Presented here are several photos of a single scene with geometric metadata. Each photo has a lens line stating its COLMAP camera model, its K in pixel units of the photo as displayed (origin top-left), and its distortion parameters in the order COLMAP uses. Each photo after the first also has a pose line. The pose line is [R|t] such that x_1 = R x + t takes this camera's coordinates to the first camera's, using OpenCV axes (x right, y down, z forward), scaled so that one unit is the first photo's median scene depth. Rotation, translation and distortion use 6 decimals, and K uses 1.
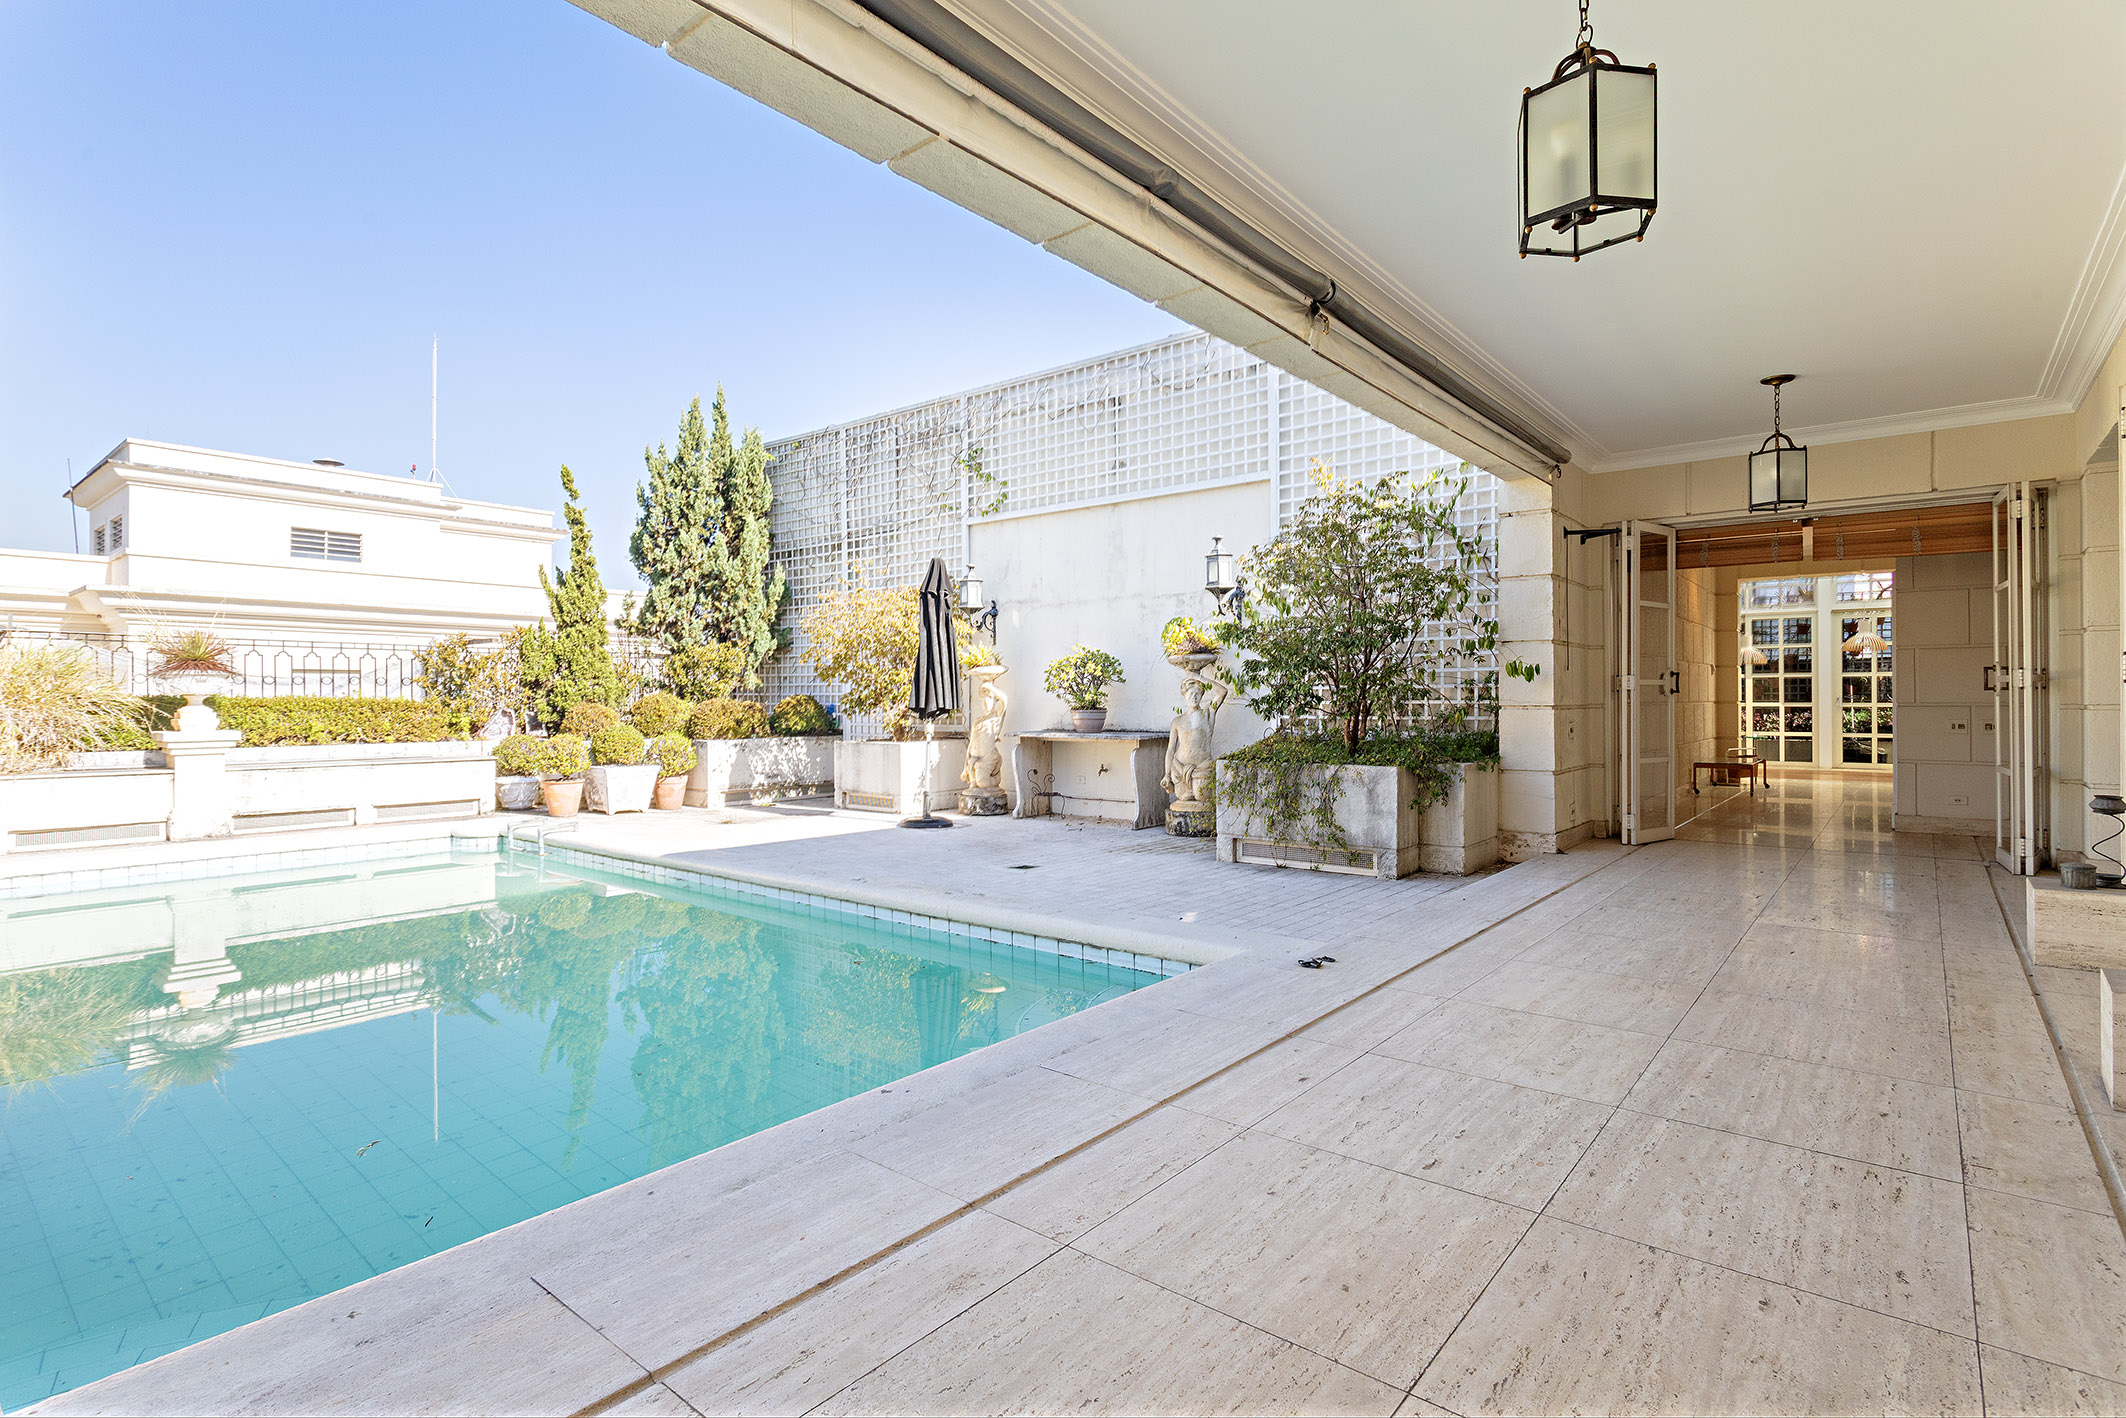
lens RADIAL K [[1028.0, 0, 1100.6], [0, 1028.0, 693.7], [0, 0, 1]] dist [-0.002567, 0.000178]
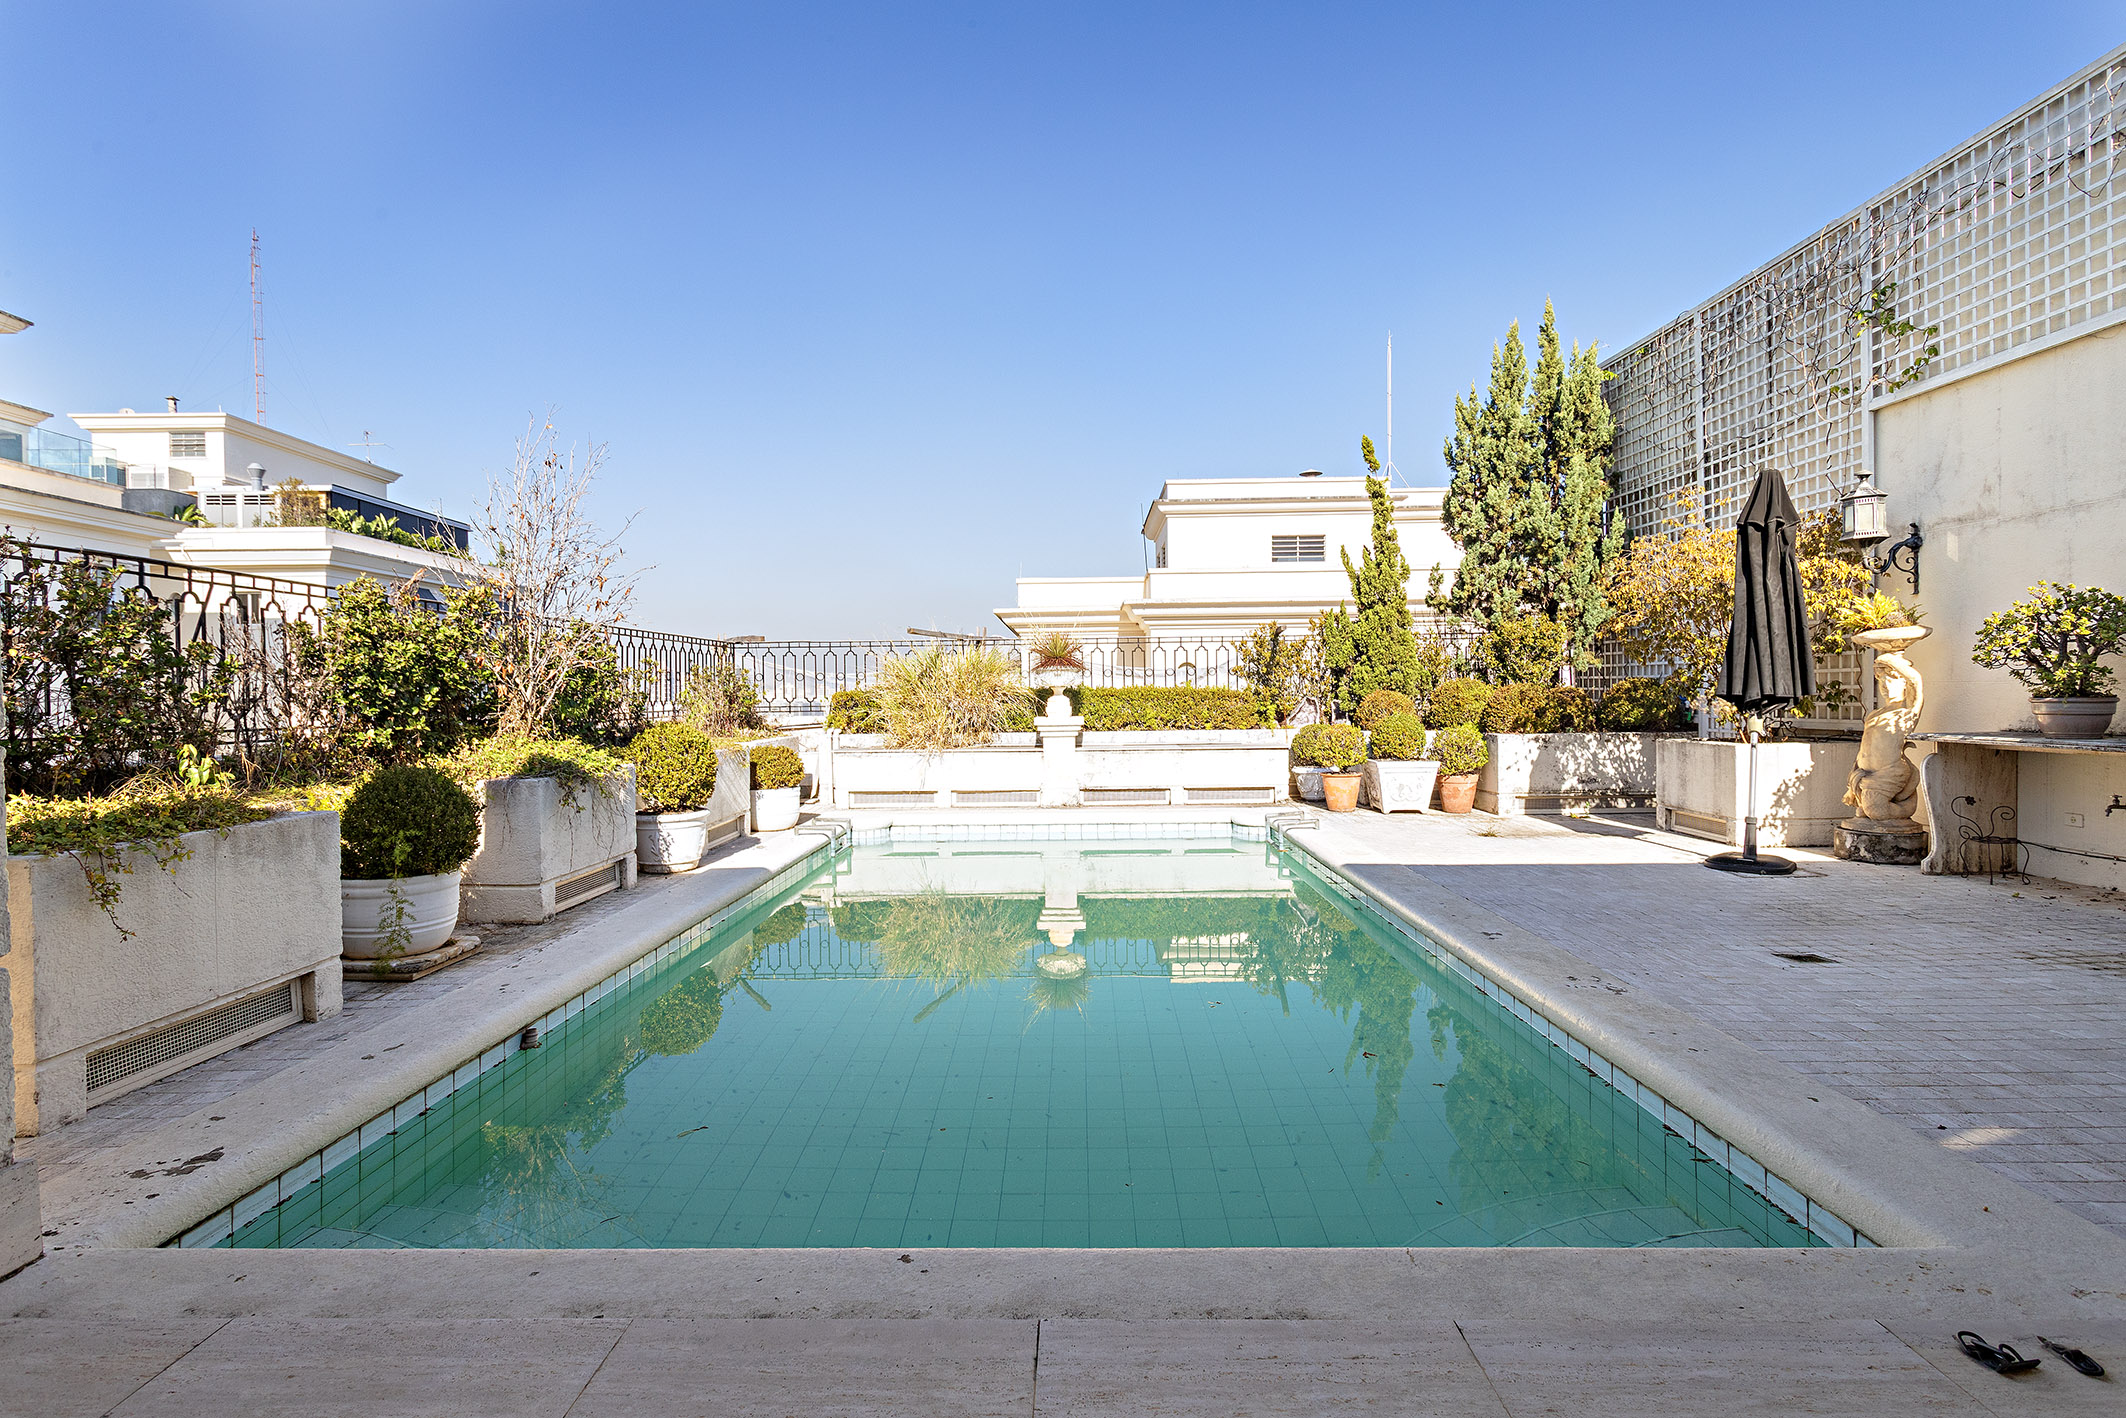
lens RADIAL K [[1104.9, 0, 1067.6], [0, 1104.9, 715.2], [0, 0, 1]] dist [-0.008133, 0.002795]
pose [[0.602120, 0.010646, -0.798335, 0.123546], [0.016710, 0.999524, 0.025933, 0.000890], [0.798231, -0.028955, 0.601655, 0.180266]]
